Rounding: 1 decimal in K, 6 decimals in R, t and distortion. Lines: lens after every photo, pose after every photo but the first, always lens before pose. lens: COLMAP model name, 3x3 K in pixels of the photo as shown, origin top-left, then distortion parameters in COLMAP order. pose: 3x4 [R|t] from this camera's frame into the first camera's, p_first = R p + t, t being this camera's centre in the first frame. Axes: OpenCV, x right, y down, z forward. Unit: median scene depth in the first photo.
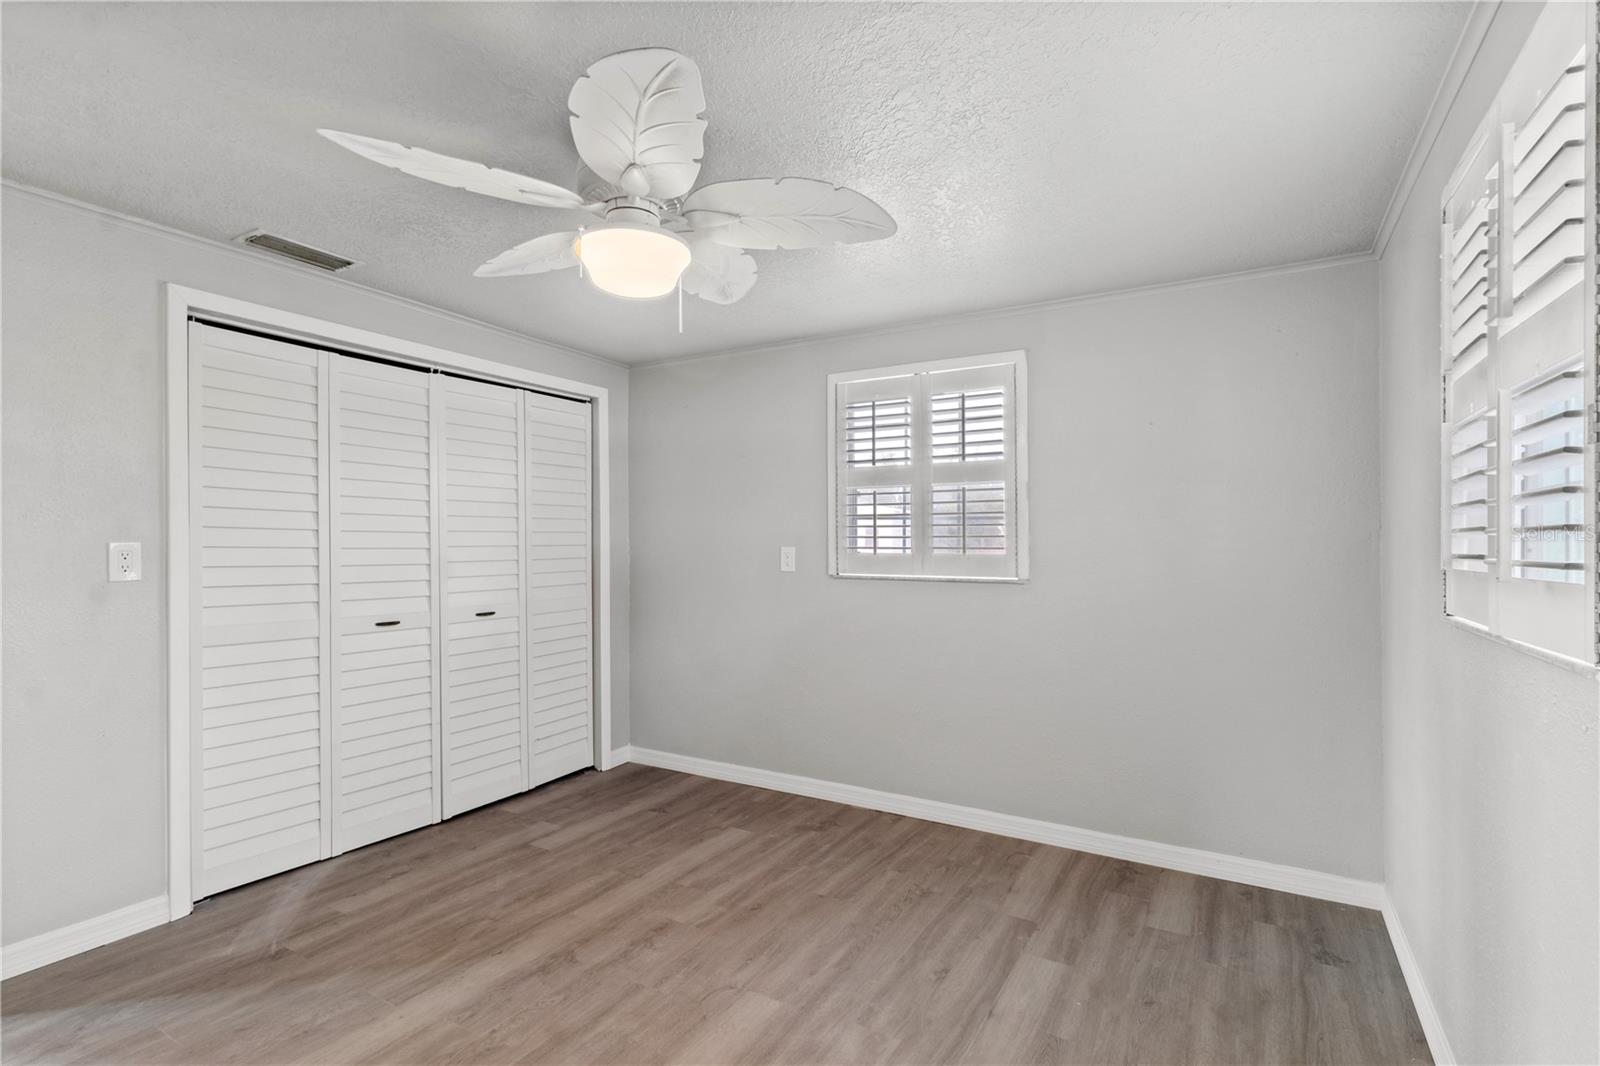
lens RADIAL K [[747.2, 0, 801.2], [0, 747.2, 529.3], [0, 0, 1]] dist [-0.002634, -0.000199]
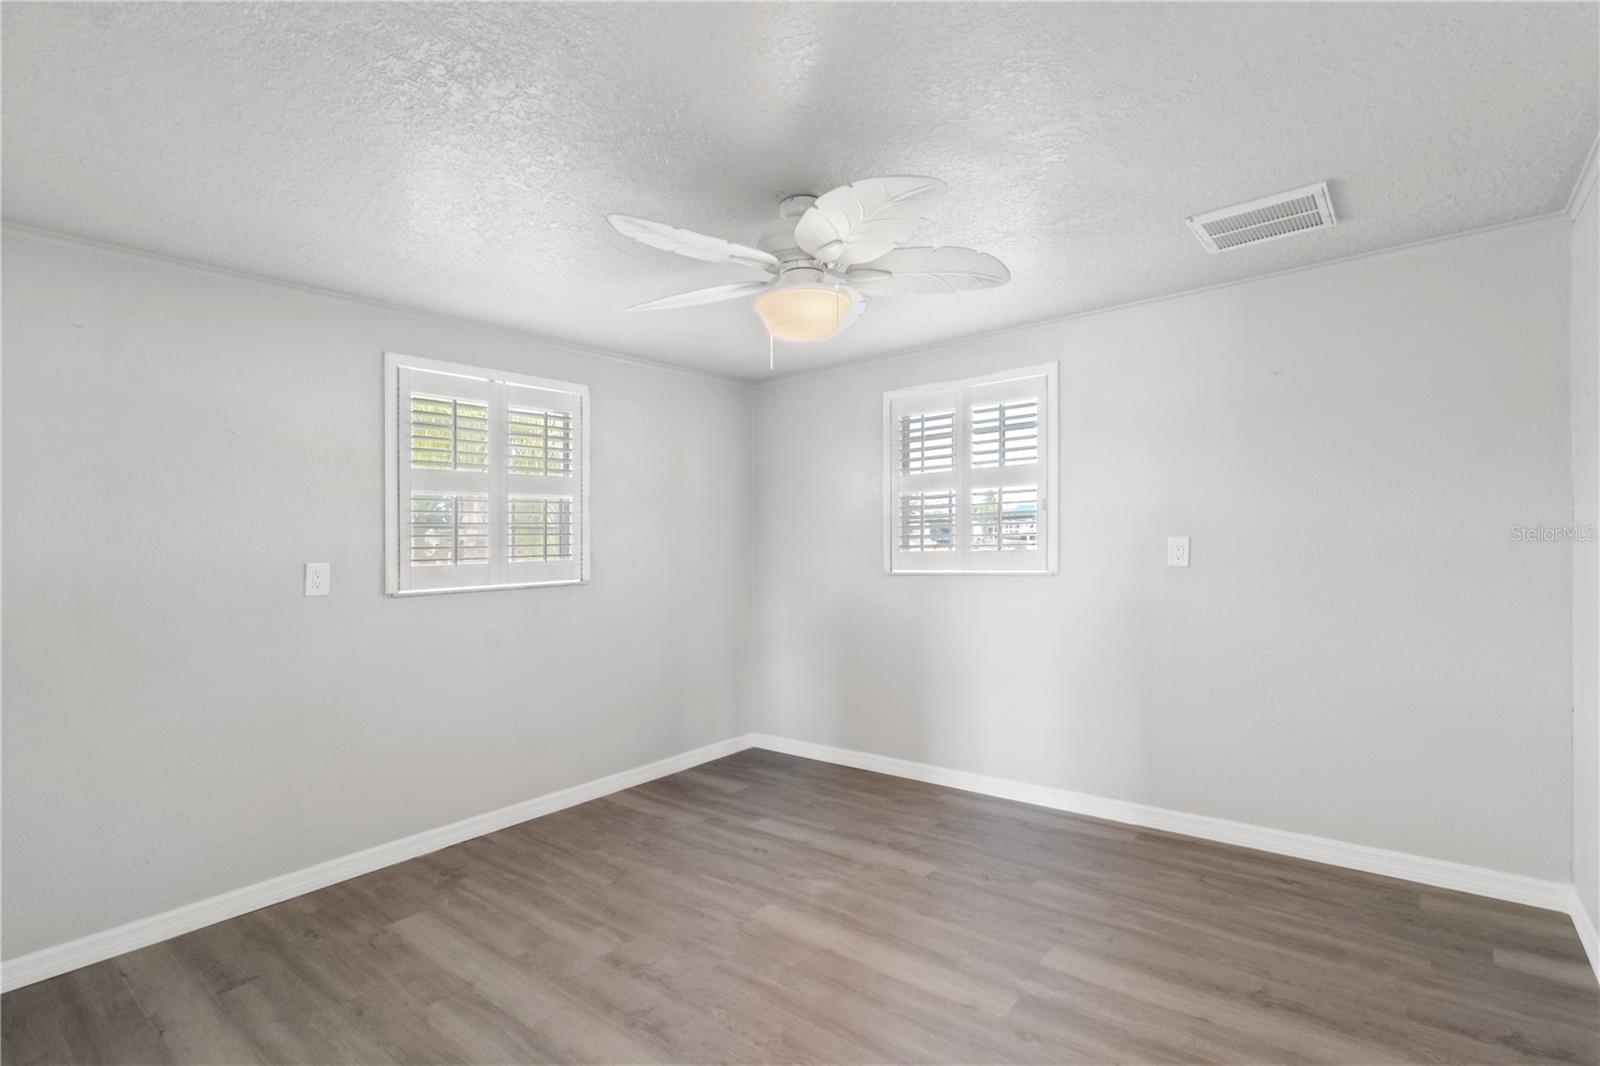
lens RADIAL K [[765.3, 0, 810.2], [0, 765.3, 549.0], [0, 0, 1]] dist [0.002812, 0.000939]
pose [[0.148785, -0.012887, 0.988786, -0.908675], [0.008413, 0.999895, 0.011766, 0.006208], [-0.988834, 0.006568, 0.148877, 0.507044]]
